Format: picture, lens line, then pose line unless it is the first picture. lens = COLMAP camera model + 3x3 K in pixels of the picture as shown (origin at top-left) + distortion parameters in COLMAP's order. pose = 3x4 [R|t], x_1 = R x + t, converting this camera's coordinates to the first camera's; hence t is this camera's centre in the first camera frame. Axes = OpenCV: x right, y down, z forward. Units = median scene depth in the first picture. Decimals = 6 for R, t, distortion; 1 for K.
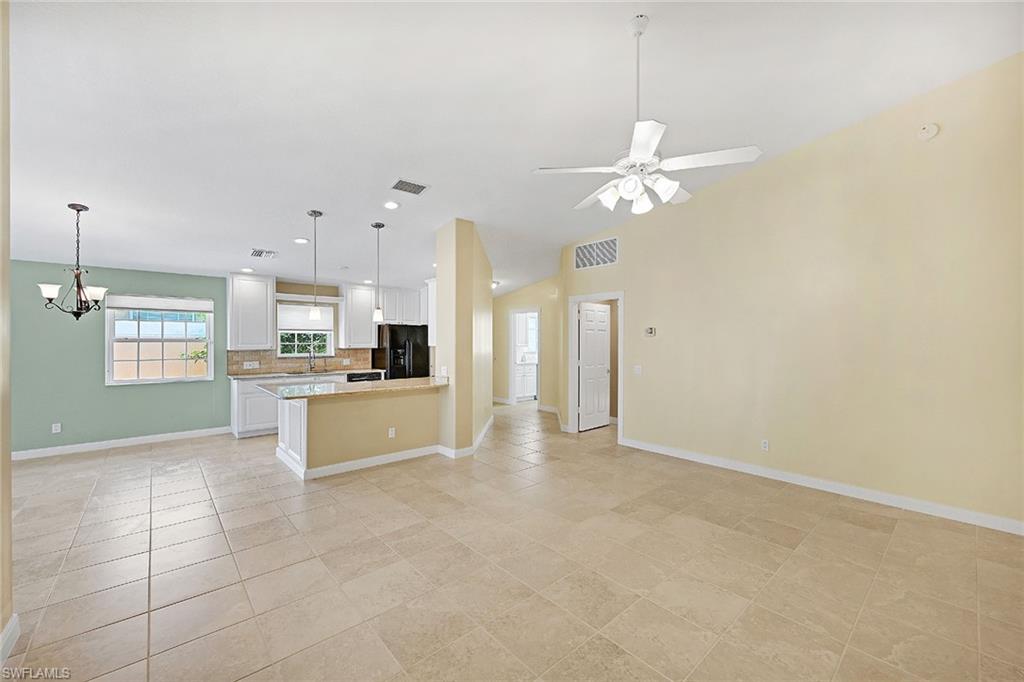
lens RADIAL K [[413.5, 0, 516.6], [0, 413.5, 340.6], [0, 0, 1]] dist [-0.002314, -0.000097]
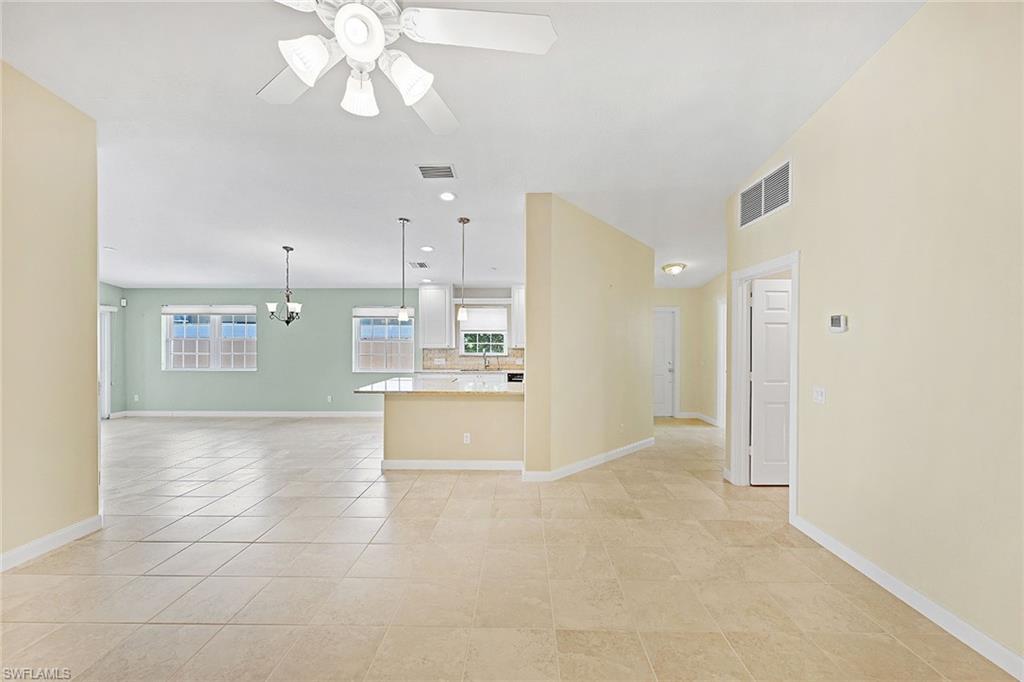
lens RADIAL K [[413.5, 0, 516.6], [0, 413.5, 340.6], [0, 0, 1]] dist [-0.002314, -0.000097]
pose [[0.732203, 0.000435, -0.681086, 0.319969], [-0.001521, 0.999998, -0.000997, 0.001219], [0.681085, 0.001766, 0.732203, 0.295443]]
